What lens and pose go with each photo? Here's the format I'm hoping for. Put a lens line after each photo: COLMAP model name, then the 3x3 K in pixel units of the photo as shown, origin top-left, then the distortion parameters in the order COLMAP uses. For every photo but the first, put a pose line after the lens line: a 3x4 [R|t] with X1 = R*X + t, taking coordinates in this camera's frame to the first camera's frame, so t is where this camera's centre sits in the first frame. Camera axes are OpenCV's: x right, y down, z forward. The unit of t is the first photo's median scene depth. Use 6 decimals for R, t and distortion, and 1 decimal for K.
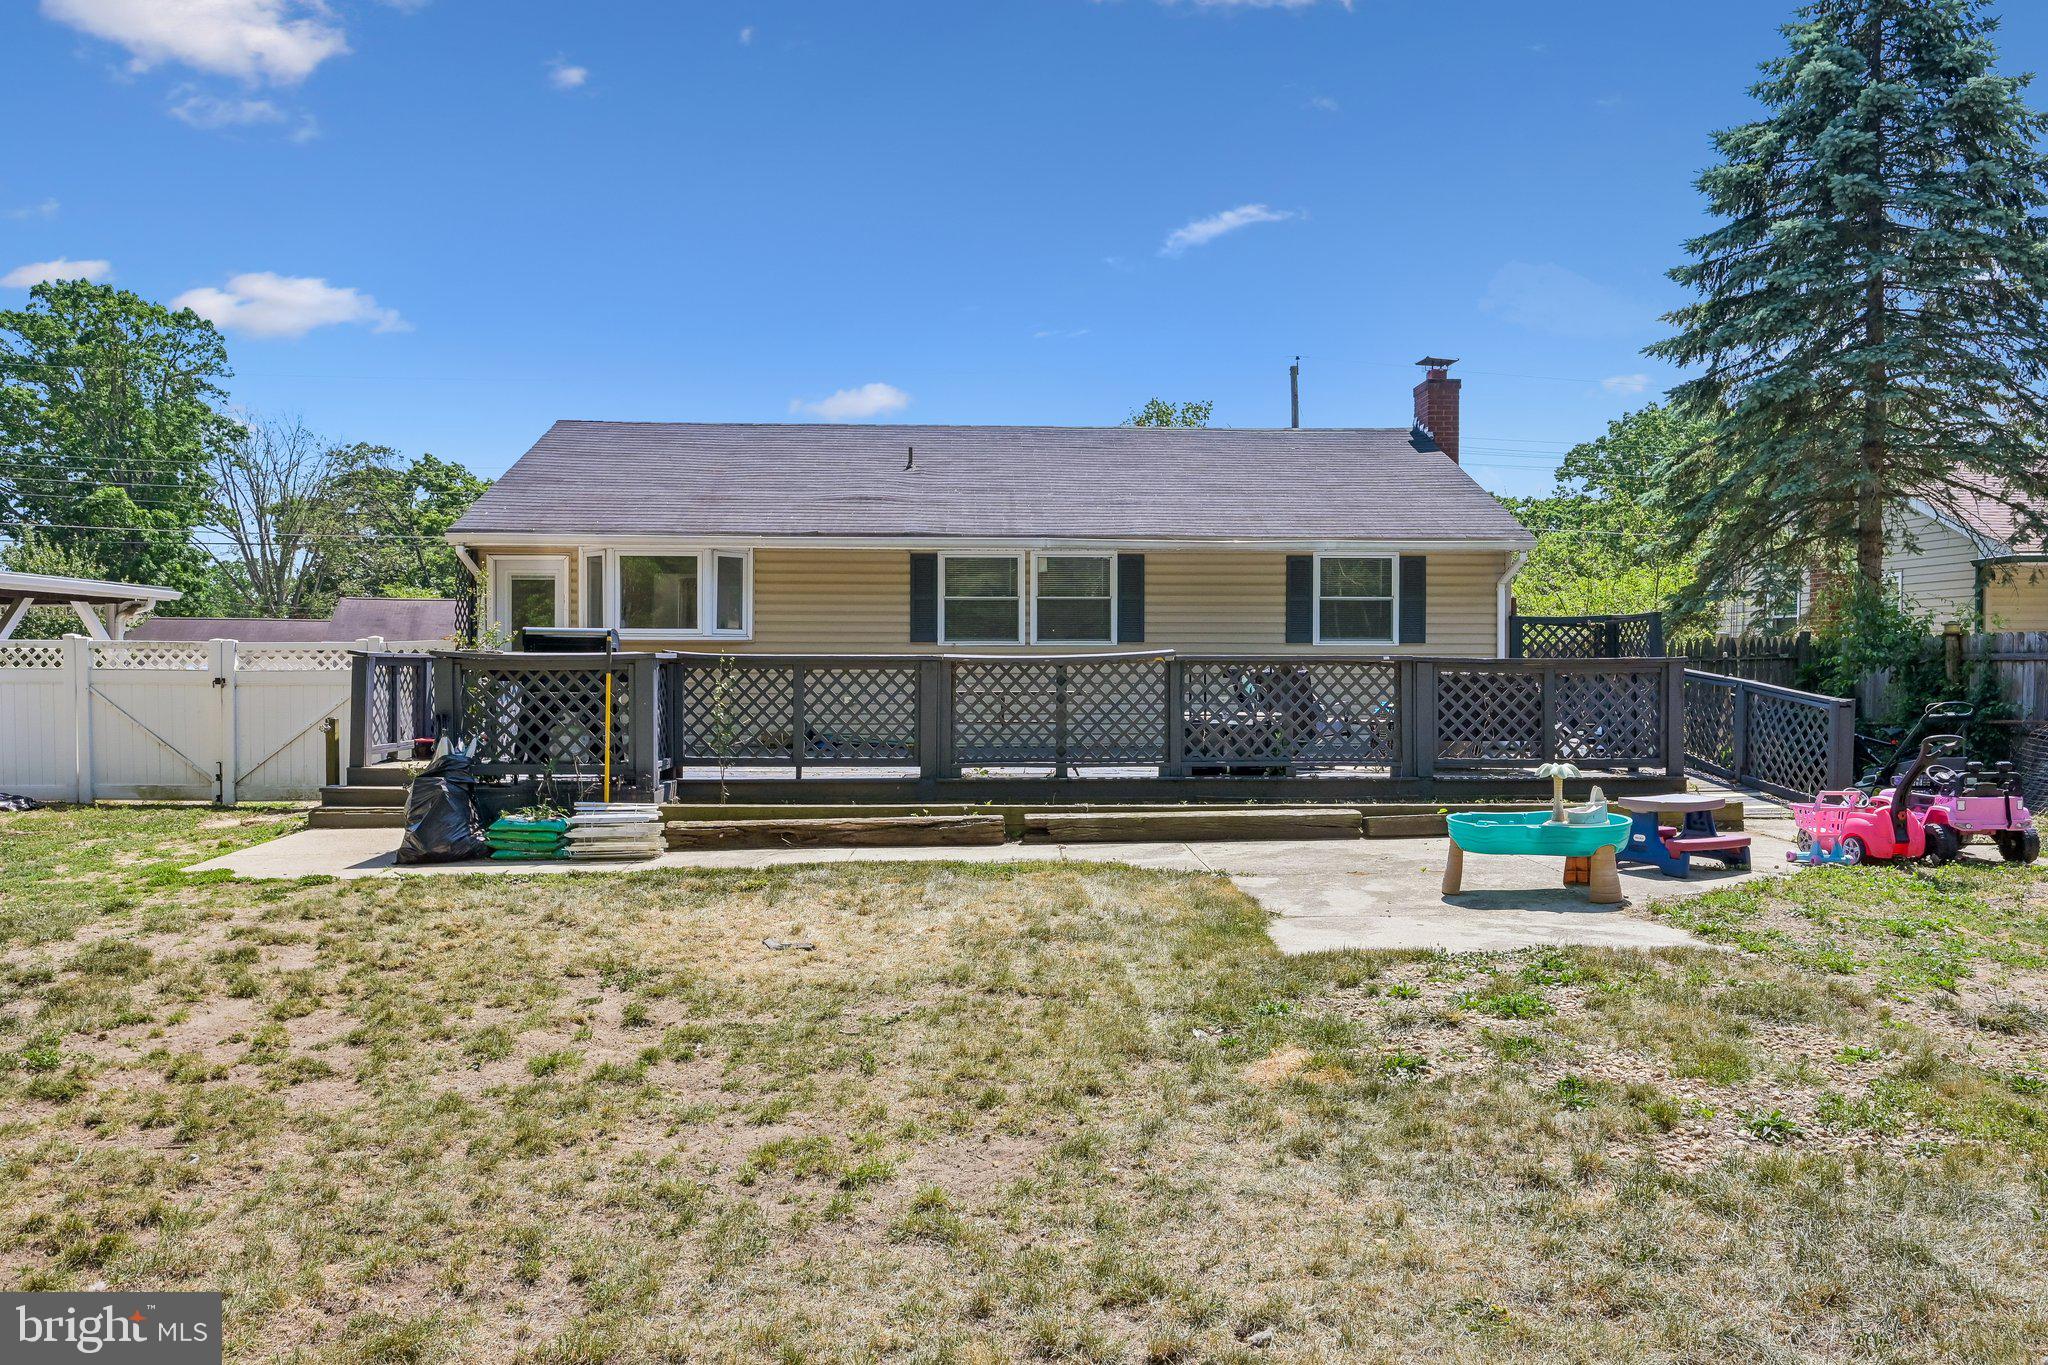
lens RADIAL K [[1498.2, 0, 1031.9], [0, 1498.2, 679.0], [0, 0, 1]] dist [-0.013938, -0.004518]
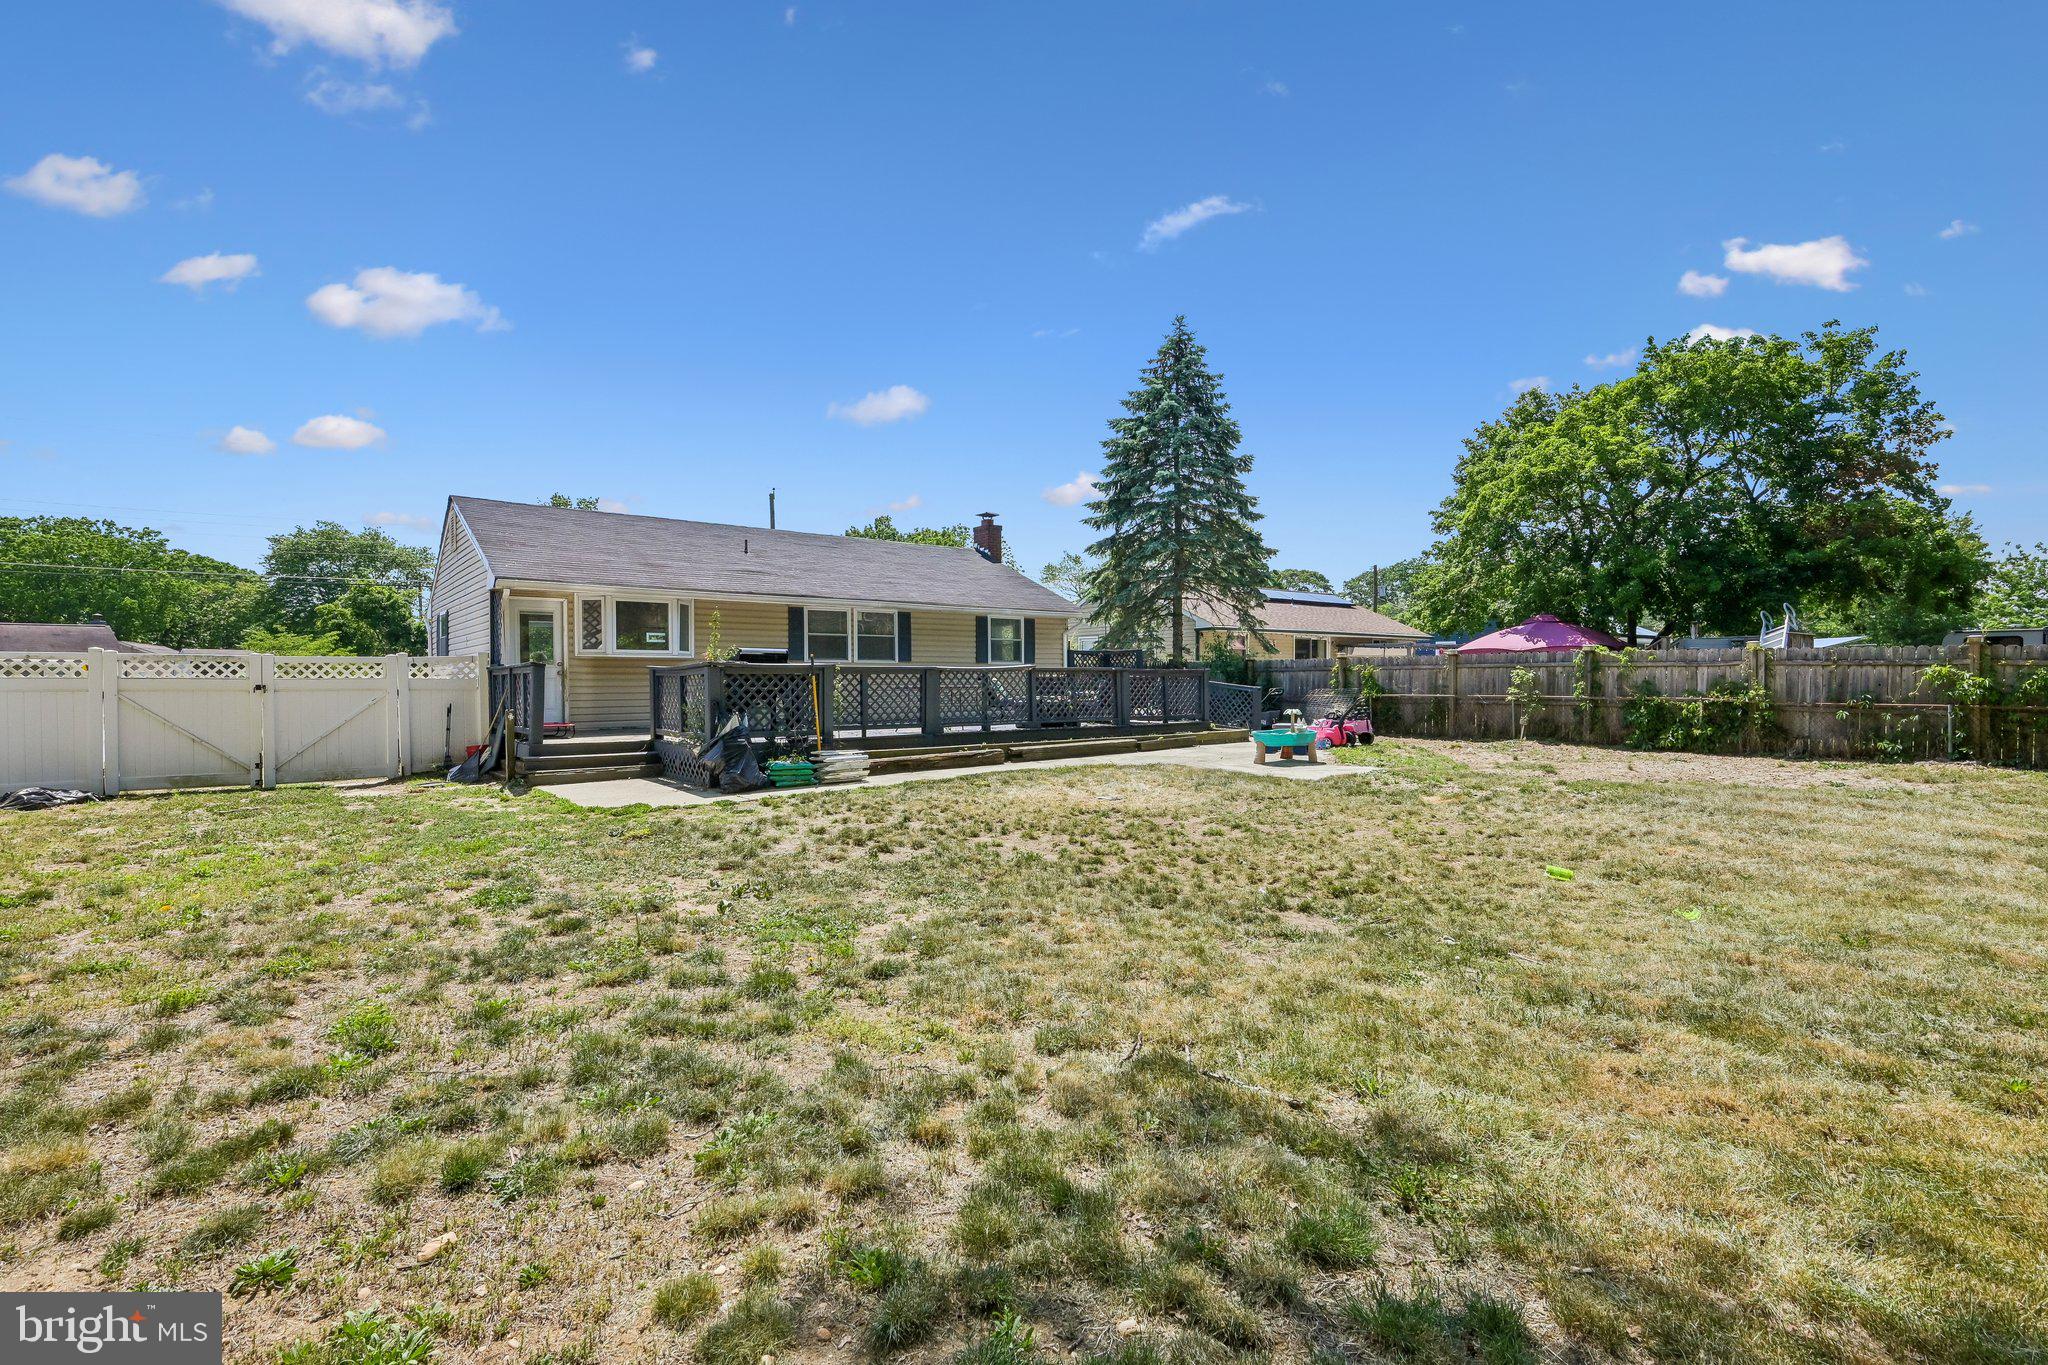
lens RADIAL K [[963.4, 0, 1058.5], [0, 963.4, 674.8], [0, 0, 1]] dist [0.003916, 0.000222]
pose [[0.794855, -0.002293, 0.606795, -0.495327], [0.008325, 0.999940, -0.007126, 0.002175], [-0.606743, 0.010716, 0.794826, -0.038602]]
